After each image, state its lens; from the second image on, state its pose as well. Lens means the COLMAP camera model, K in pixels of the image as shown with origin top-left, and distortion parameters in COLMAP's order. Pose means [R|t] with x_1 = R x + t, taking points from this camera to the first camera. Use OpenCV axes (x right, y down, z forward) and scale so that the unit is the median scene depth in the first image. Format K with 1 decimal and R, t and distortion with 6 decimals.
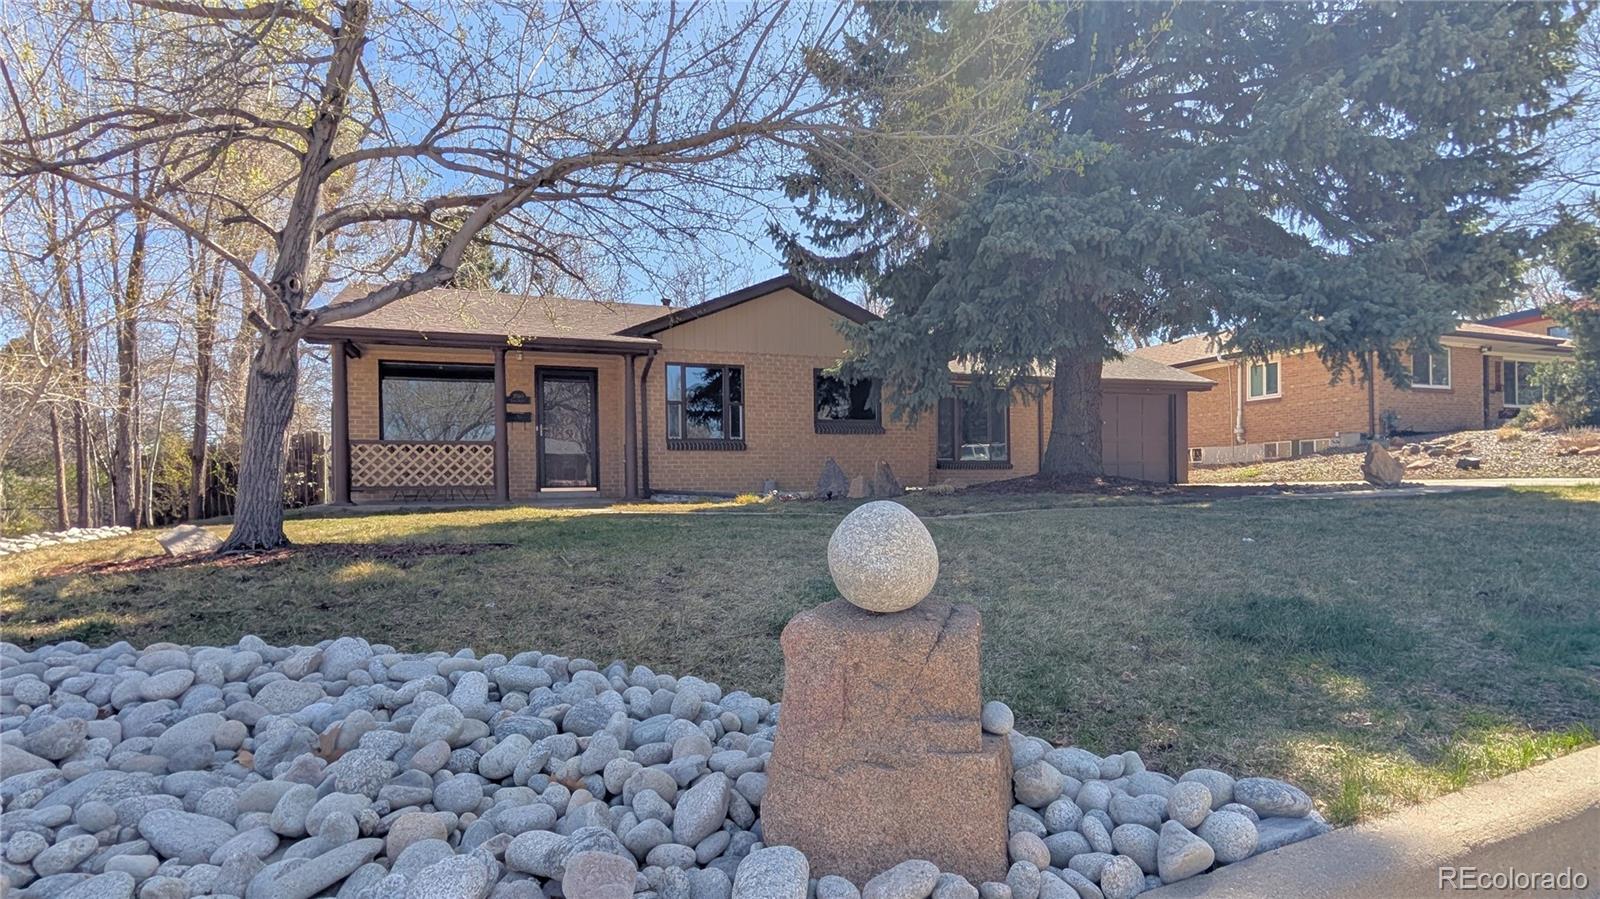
lens RADIAL K [[707.5, 0, 801.2], [0, 707.5, 459.6], [0, 0, 1]] dist [0.003420, -0.000069]
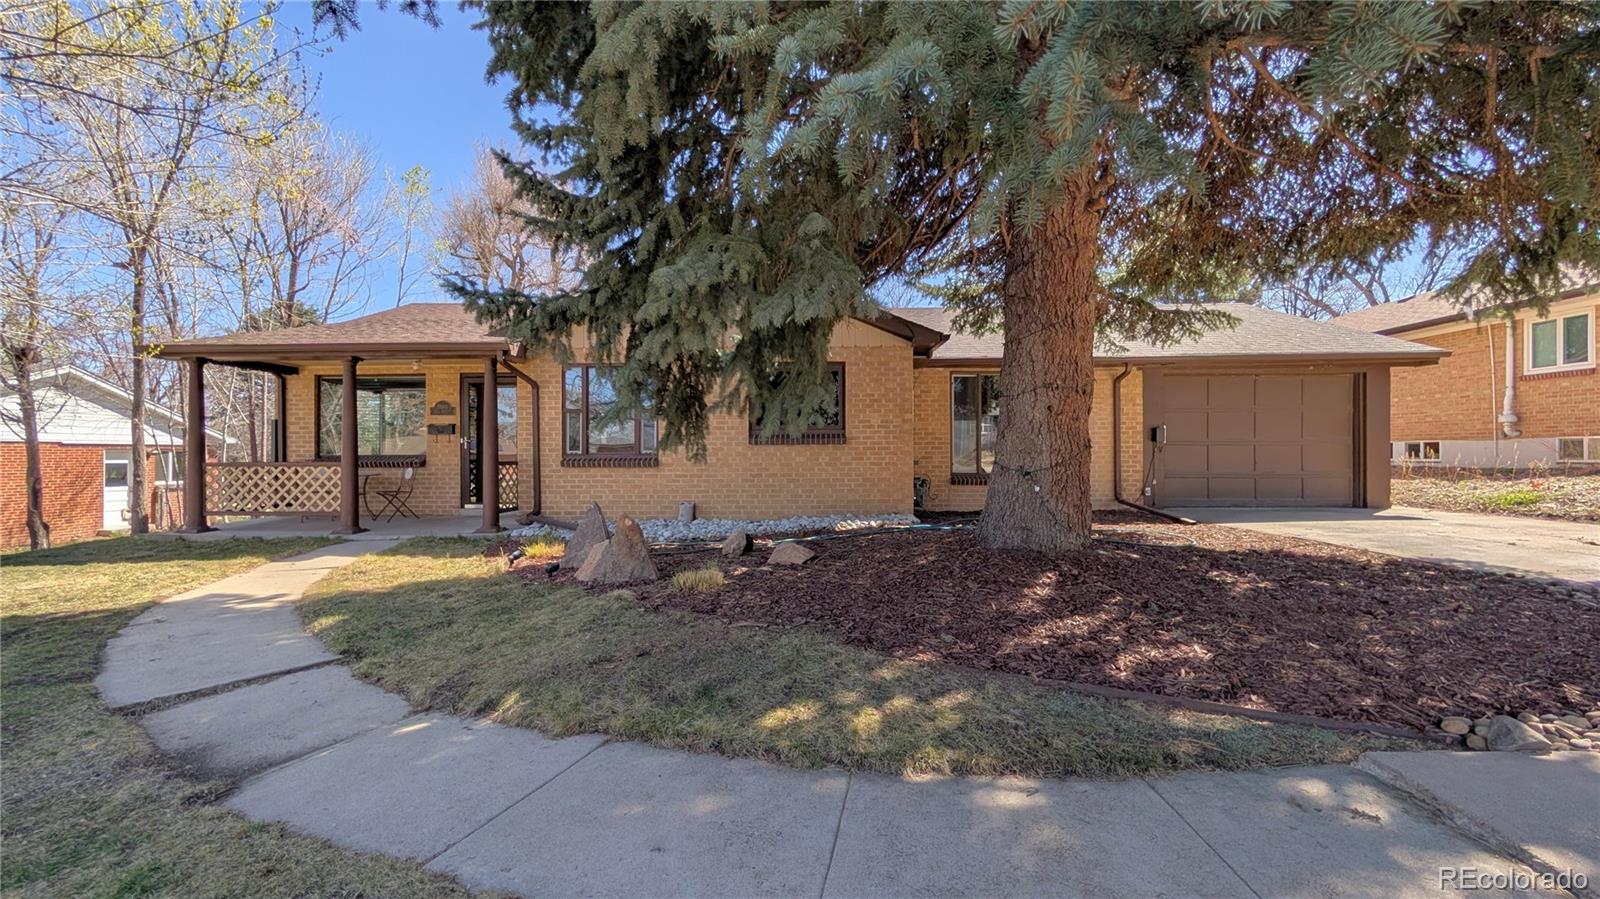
lens RADIAL K [[560.8, 0, 798.3], [0, 560.8, 439.7], [0, 0, 1]] dist [-0.002207, -0.000320]
pose [[0.935455, 0.001161, -0.353444, 0.278107], [0.003114, 0.999929, 0.011526, -0.047390], [0.353433, -0.011883, 0.935385, 0.419352]]
